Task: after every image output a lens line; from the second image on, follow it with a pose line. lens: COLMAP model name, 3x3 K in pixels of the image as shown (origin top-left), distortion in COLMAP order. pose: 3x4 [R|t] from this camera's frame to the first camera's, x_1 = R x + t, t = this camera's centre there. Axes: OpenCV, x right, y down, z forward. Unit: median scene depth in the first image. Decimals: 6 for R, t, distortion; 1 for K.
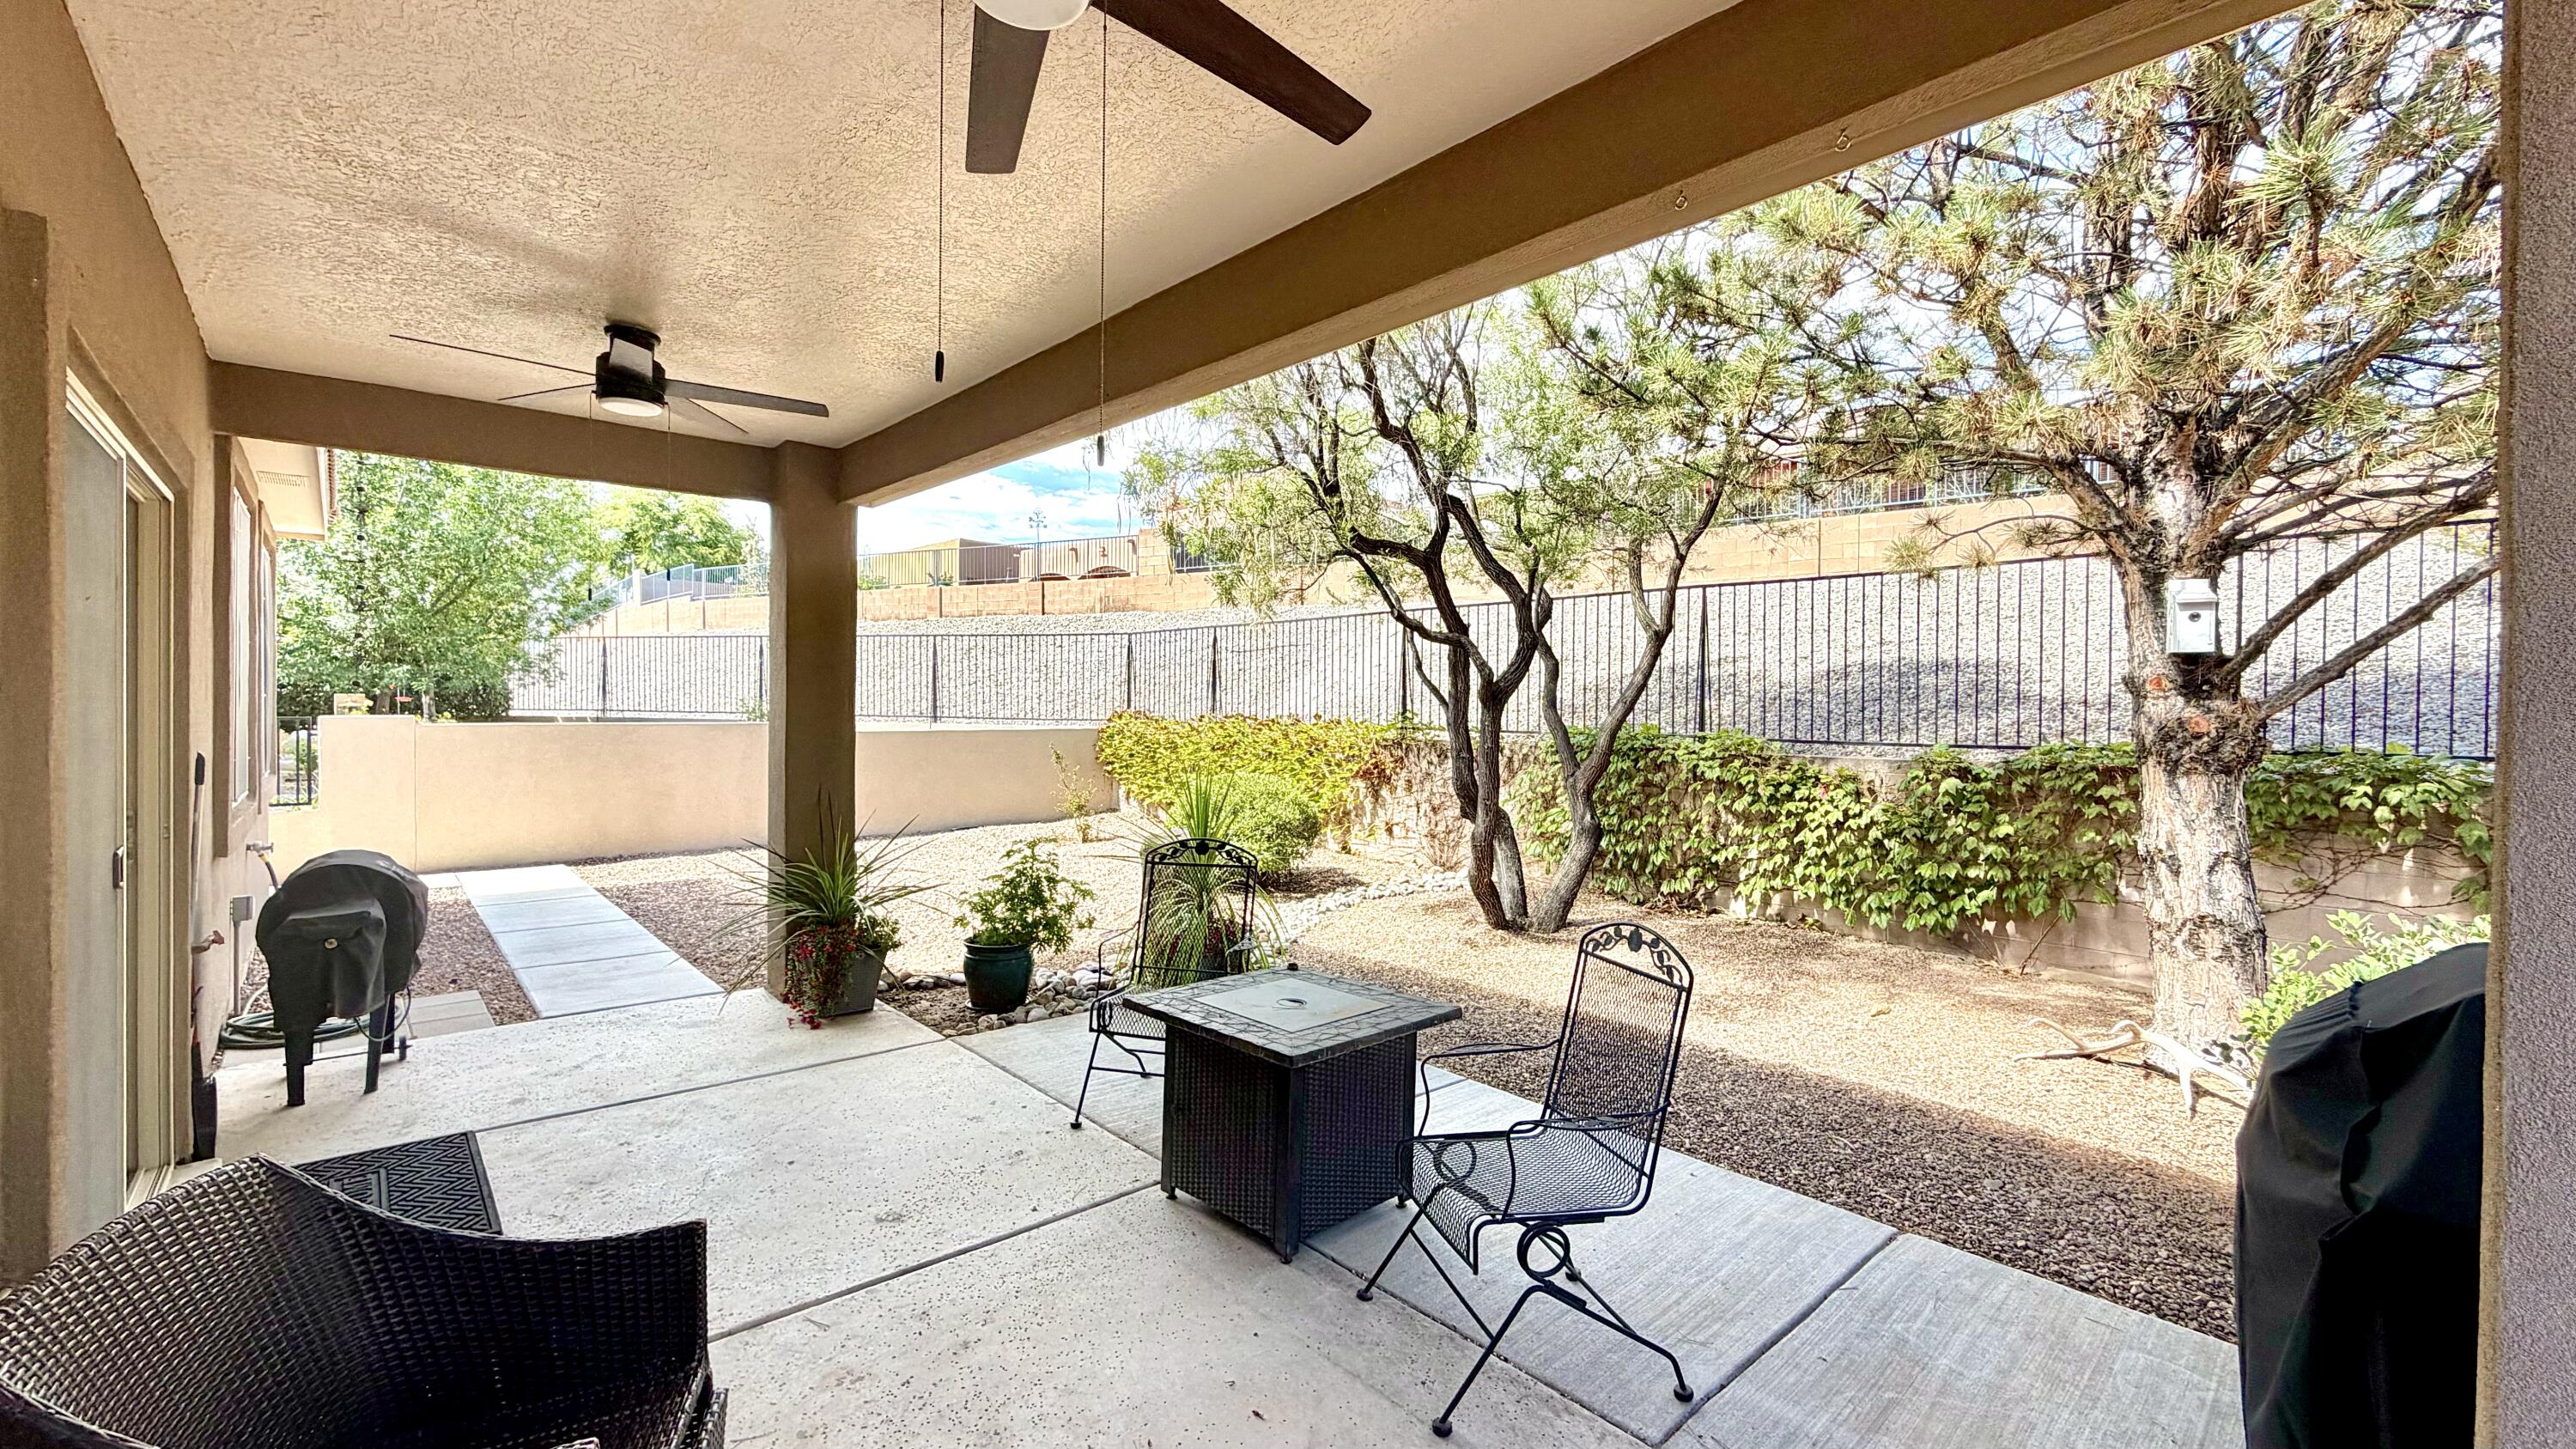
lens RADIAL K [[1030.1, 0, 1282.5], [0, 1030.1, 723.1], [0, 0, 1]] dist [0.000033, -0.000116]
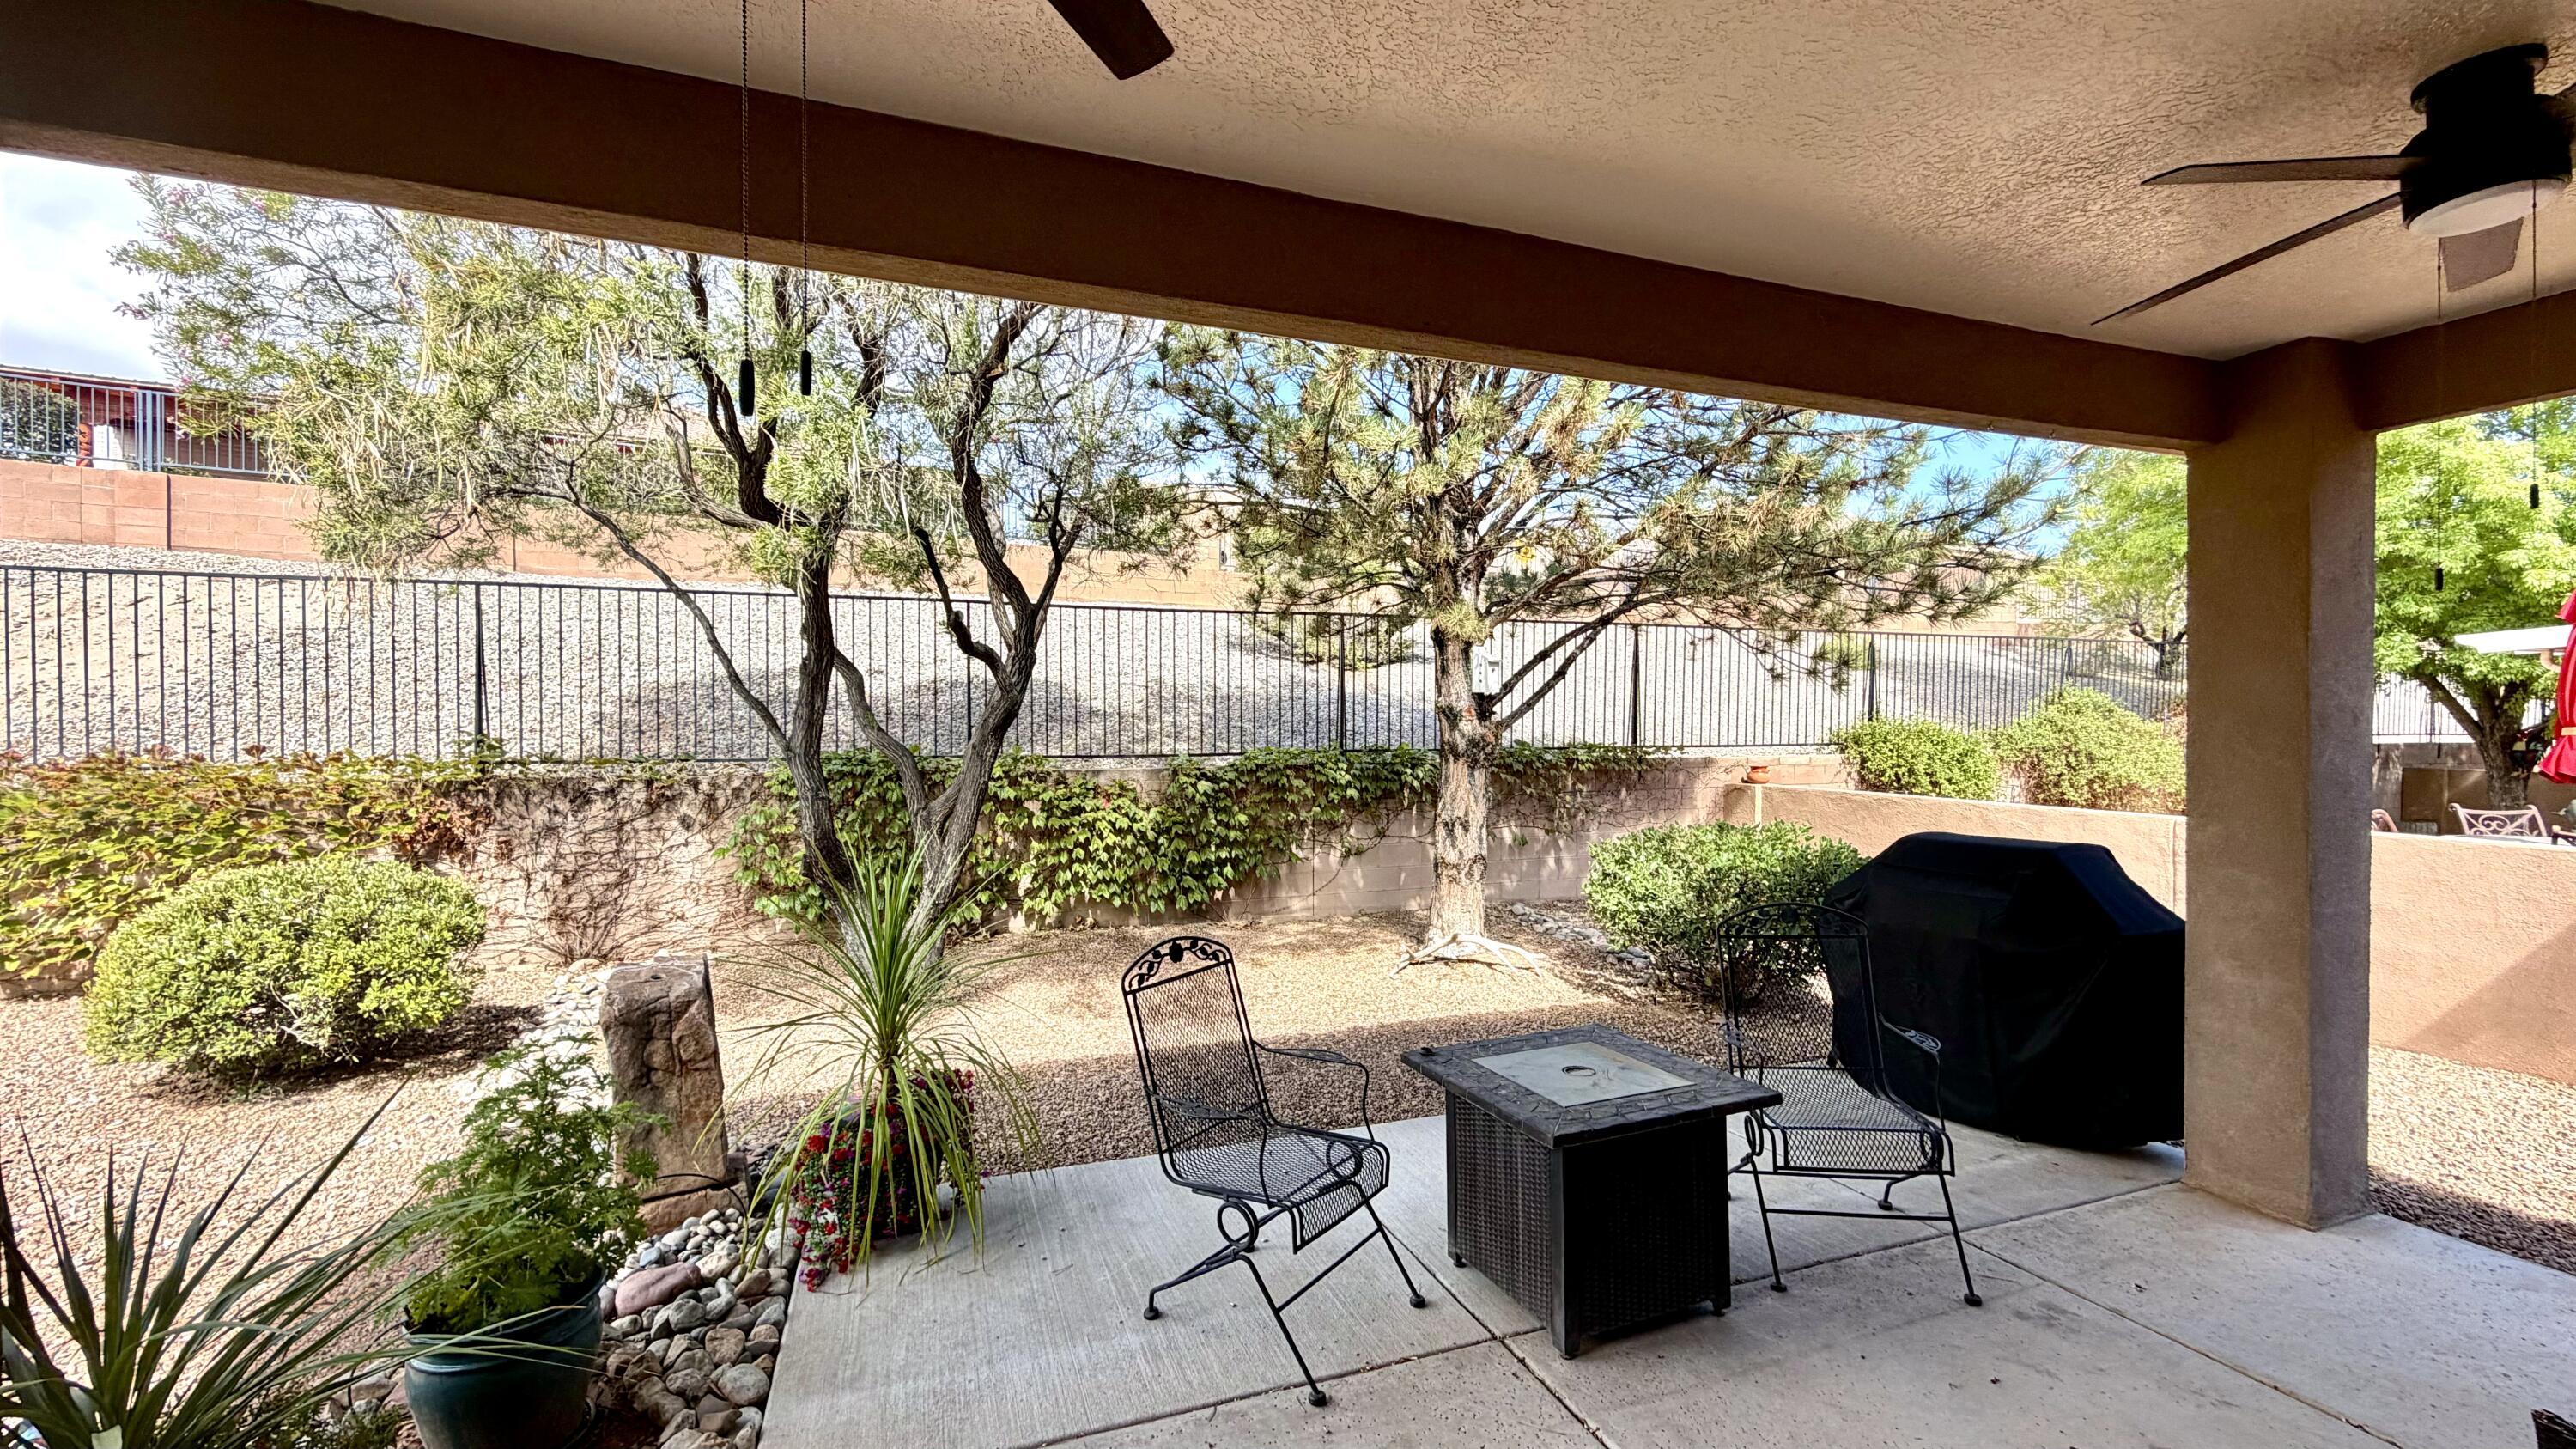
lens RADIAL K [[1027.1, 0, 1283.8], [0, 1027.1, 733.5], [0, 0, 1]] dist [0.002181, 0.000031]
pose [[0.375002, -0.025438, 0.926675, -0.494716], [0.018607, 0.999629, 0.019912, -0.029094], [-0.926837, 0.009775, 0.375336, 0.473967]]
